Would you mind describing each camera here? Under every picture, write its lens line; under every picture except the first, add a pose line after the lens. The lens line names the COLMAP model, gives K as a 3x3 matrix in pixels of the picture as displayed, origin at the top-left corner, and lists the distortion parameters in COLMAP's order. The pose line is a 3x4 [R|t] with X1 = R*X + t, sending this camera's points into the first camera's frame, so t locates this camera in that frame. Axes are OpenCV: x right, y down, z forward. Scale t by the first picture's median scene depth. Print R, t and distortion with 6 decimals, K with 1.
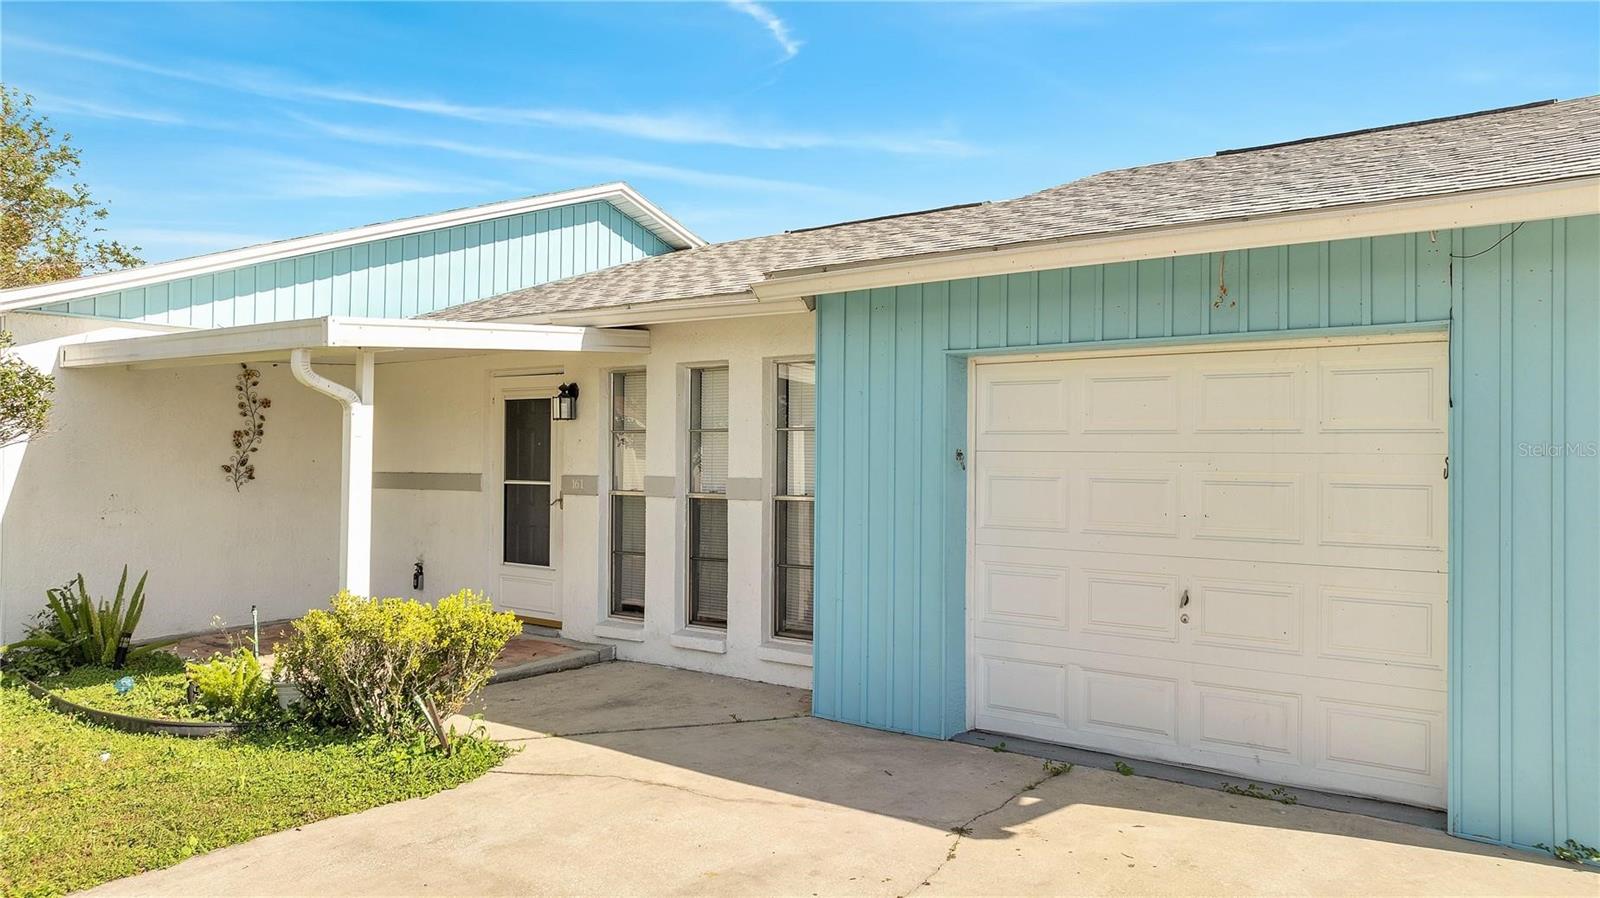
lens RADIAL K [[1127.4, 0, 804.2], [0, 1127.4, 445.1], [0, 0, 1]] dist [-0.021380, 0.003801]
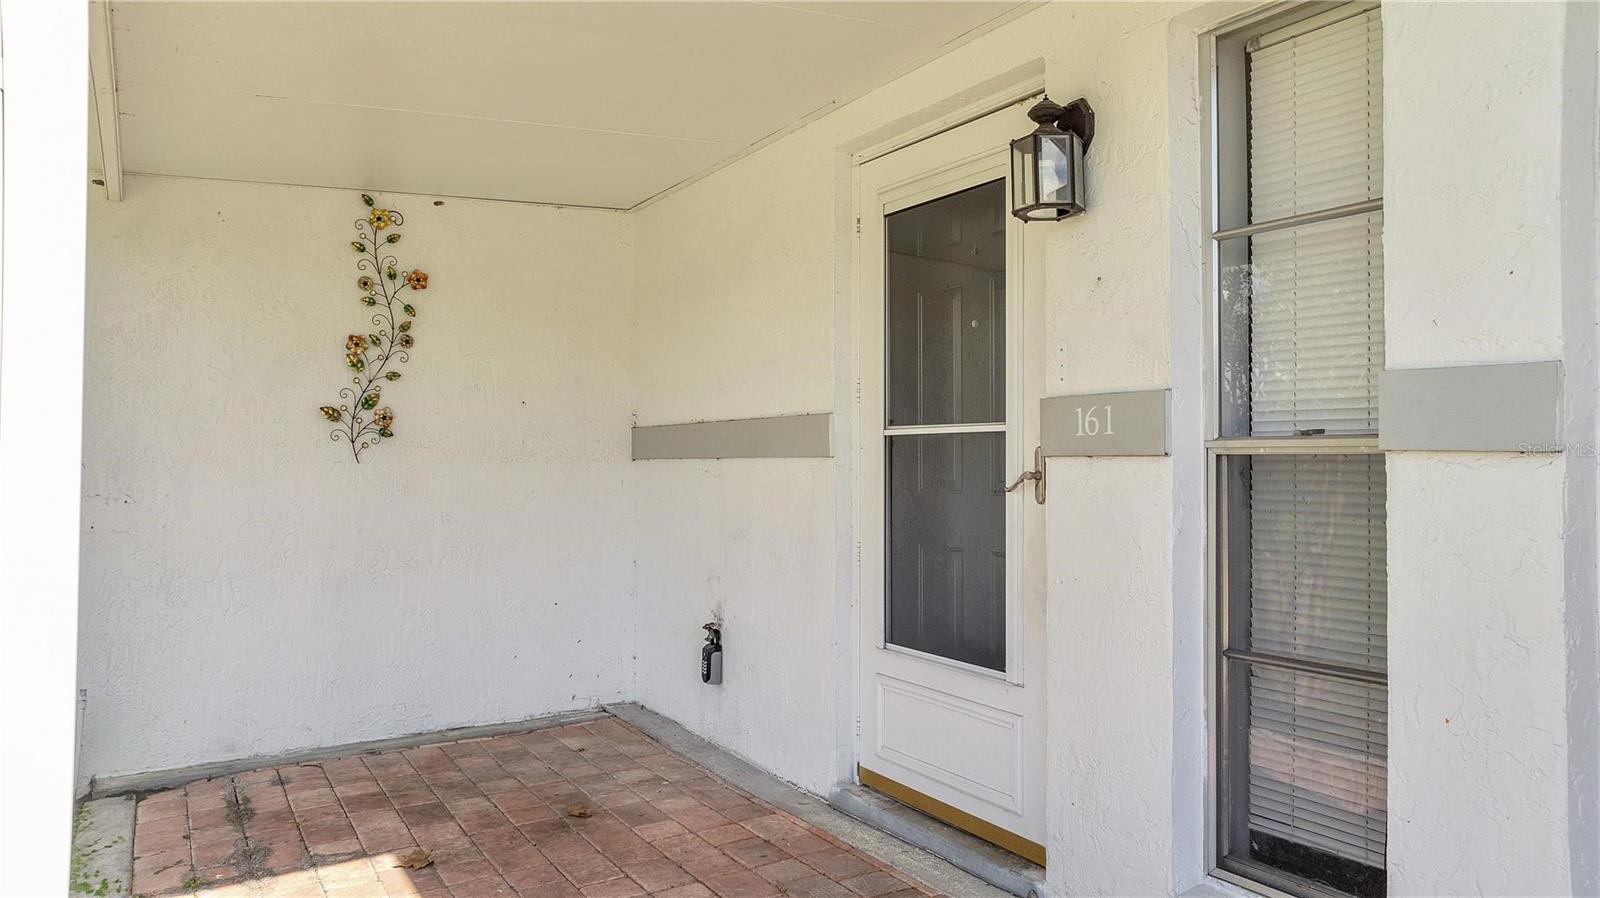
lens RADIAL K [[1127.4, 0, 804.2], [0, 1127.4, 445.1], [0, 0, 1]] dist [-0.021380, 0.003801]
pose [[0.922420, -0.011144, -0.386028, -0.157848], [0.011329, 0.999934, -0.001798, 0.041000], [0.386023, -0.002715, 0.922485, 0.695596]]
